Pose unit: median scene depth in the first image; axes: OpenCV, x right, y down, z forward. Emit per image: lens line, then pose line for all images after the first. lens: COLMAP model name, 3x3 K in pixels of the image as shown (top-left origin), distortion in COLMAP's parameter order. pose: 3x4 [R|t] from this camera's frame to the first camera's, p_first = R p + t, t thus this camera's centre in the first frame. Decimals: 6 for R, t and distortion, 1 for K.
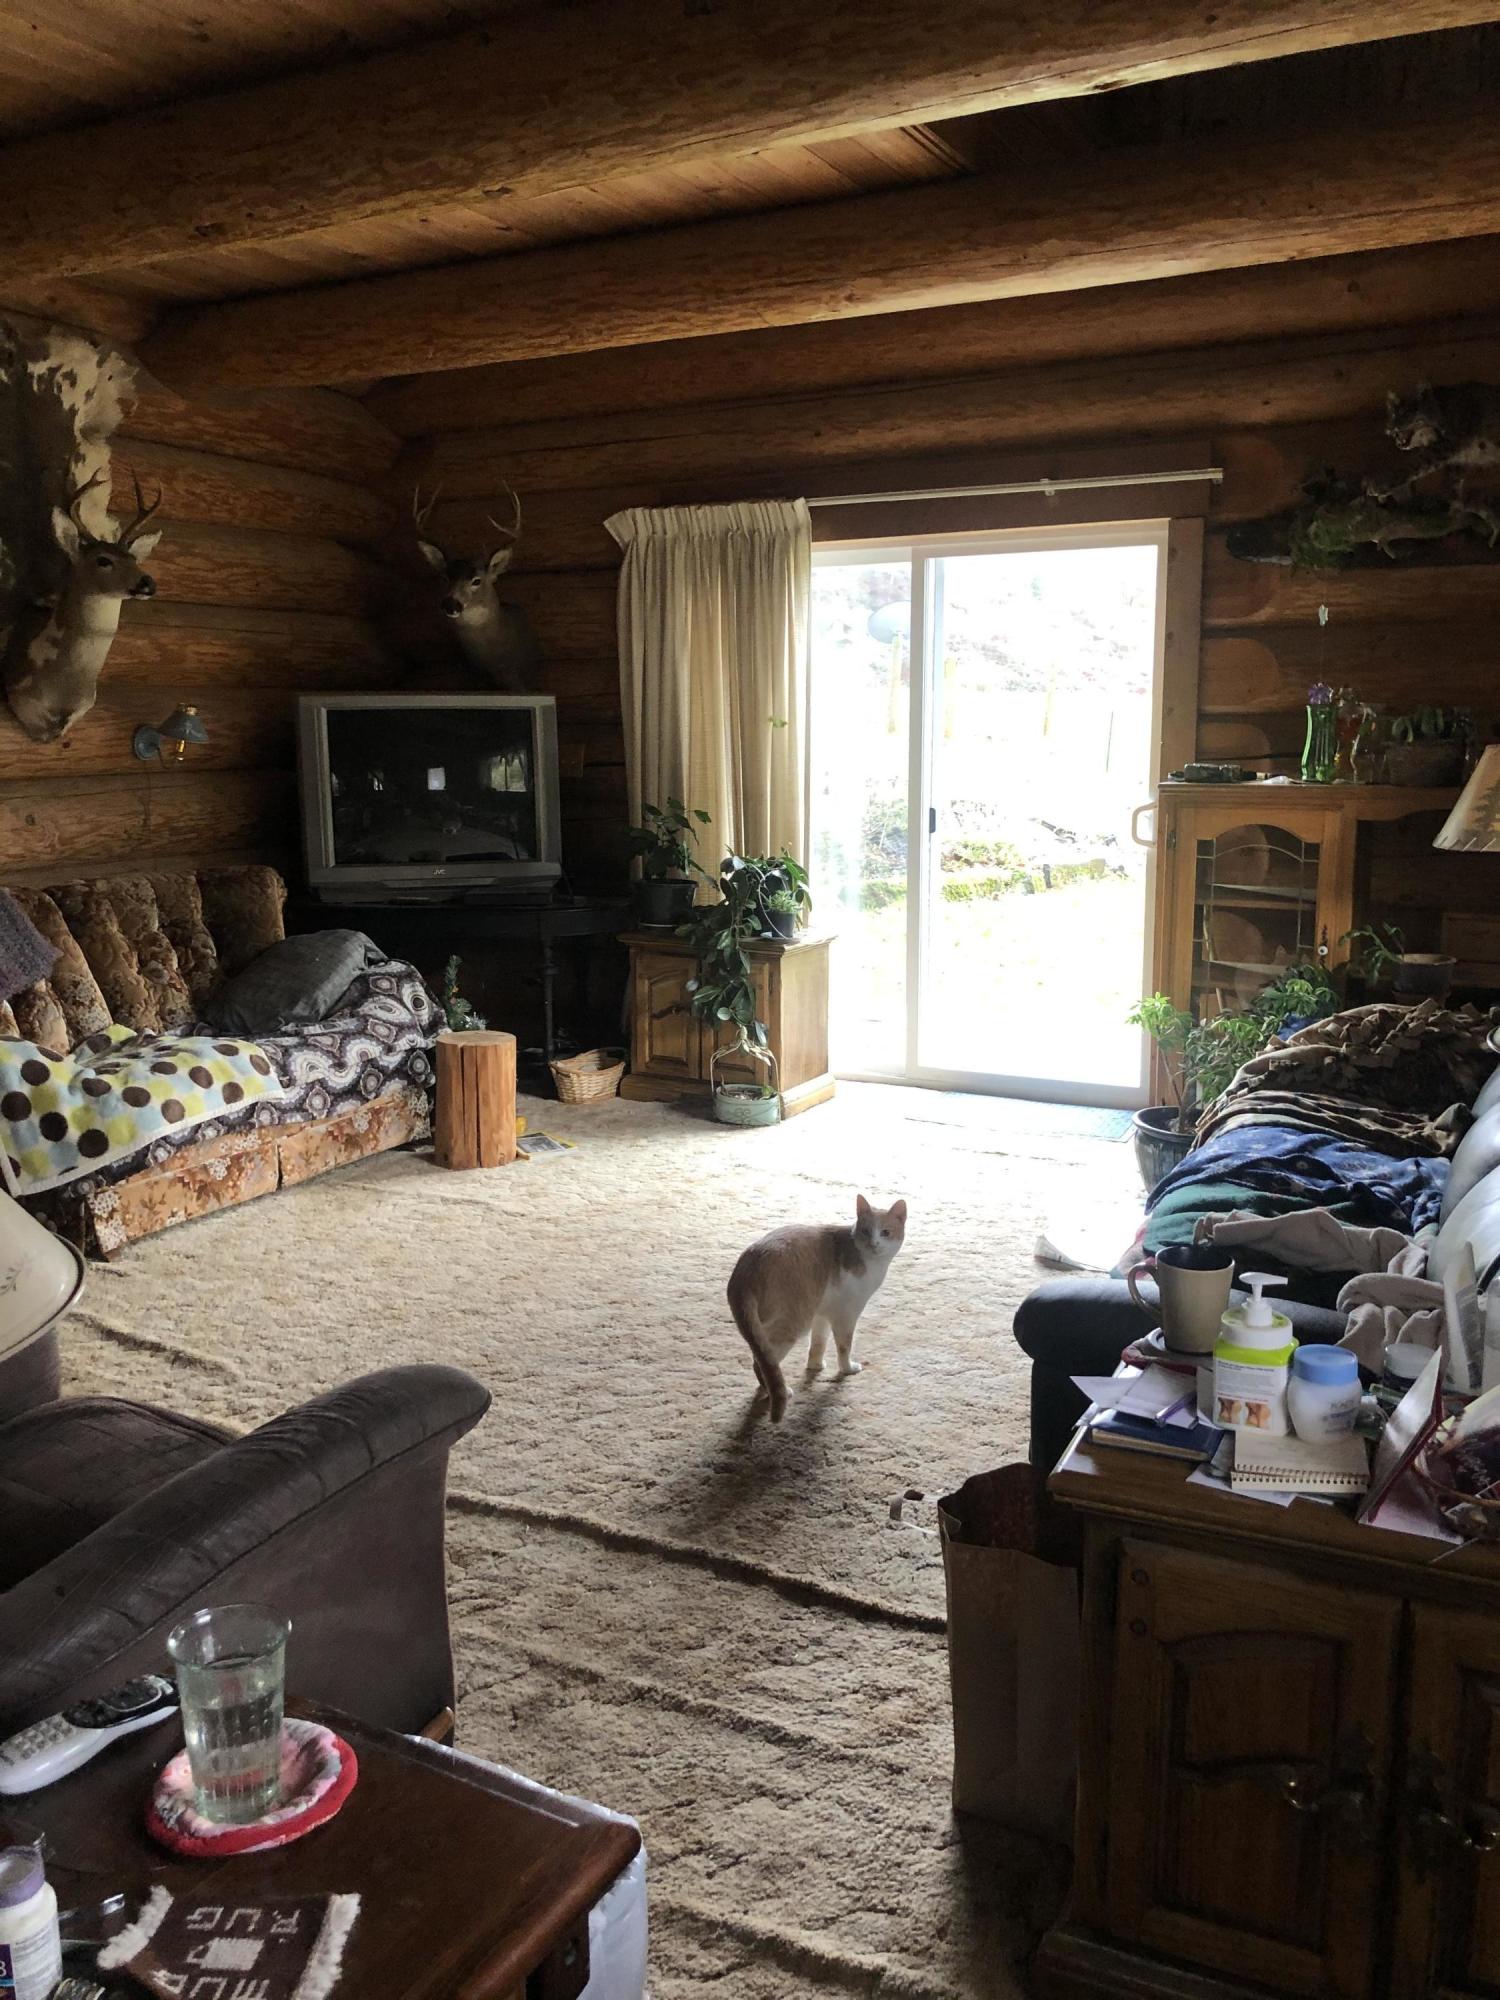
lens RADIAL K [[1629.5, 0, 750.0], [0, 1629.5, 1000.0], [0, 0, 1]] dist [0.010098, -0.003207]
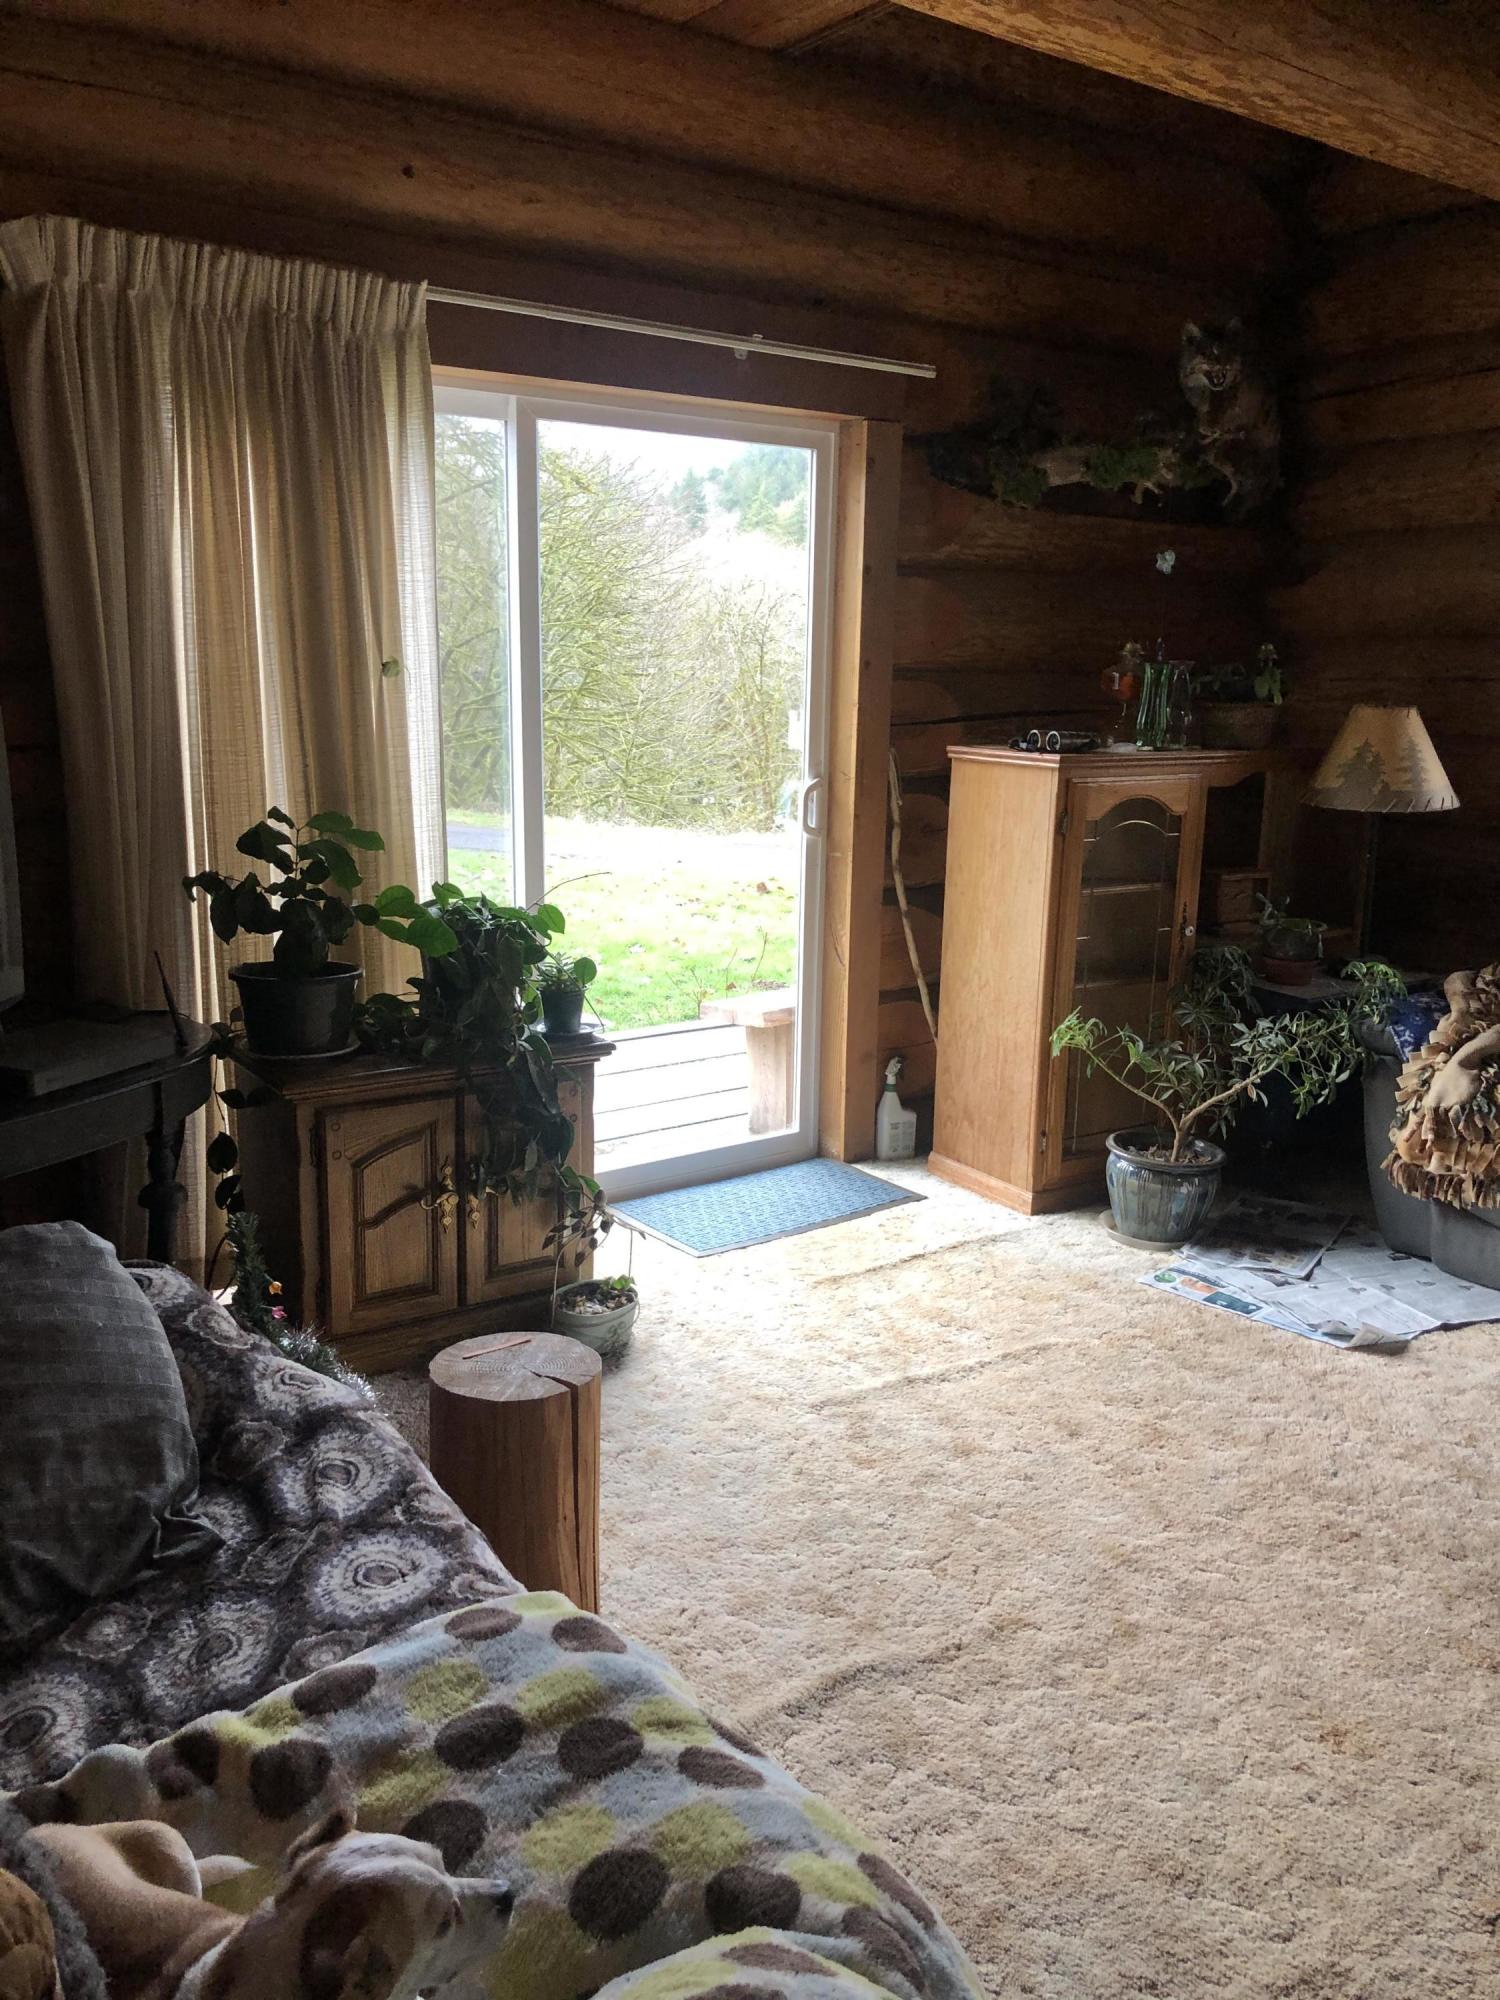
lens RADIAL K [[1629.5, 0, 750.0], [0, 1629.5, 1000.0], [0, 0, 1]] dist [0.010098, -0.003207]
pose [[0.438366, -0.169224, 0.882722, -0.518888], [0.136653, 0.983247, 0.120633, -0.122369], [-0.888347, 0.067745, 0.454147, 0.717419]]
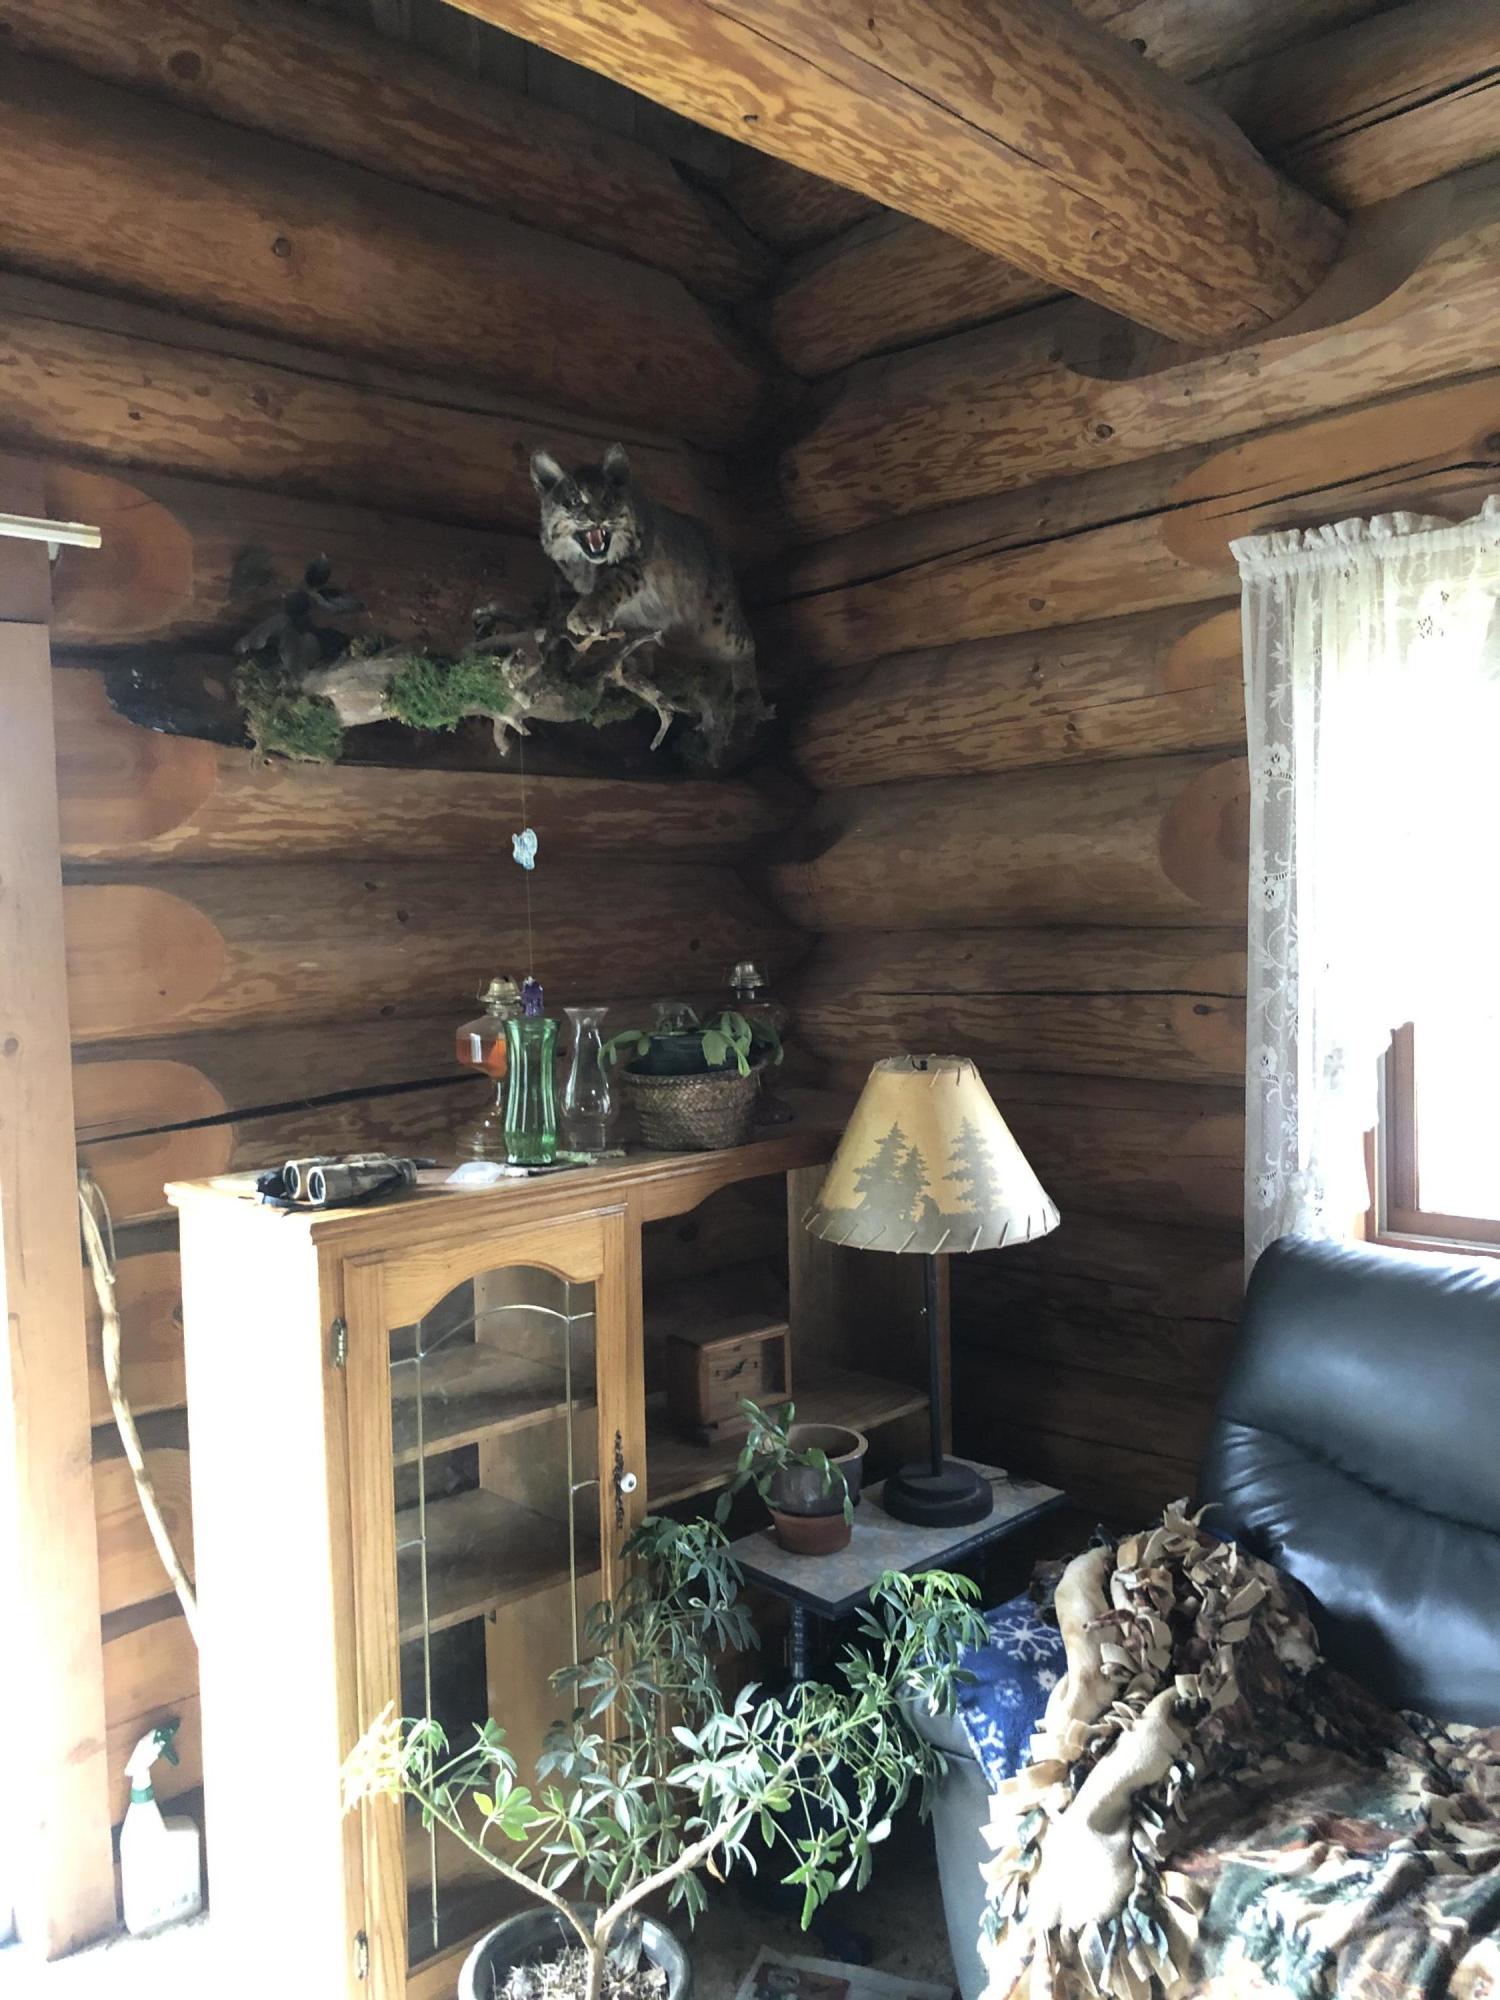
lens RADIAL K [[1605.7, 0, 750.0], [0, 1605.7, 1000.0], [0, 0, 1]] dist [0.040456, -0.007924]
pose [[0.276137, -0.065307, 0.958897, -0.107860], [0.194622, 0.980819, 0.010754, -0.159555], [-0.941207, 0.183653, 0.283551, 0.704472]]
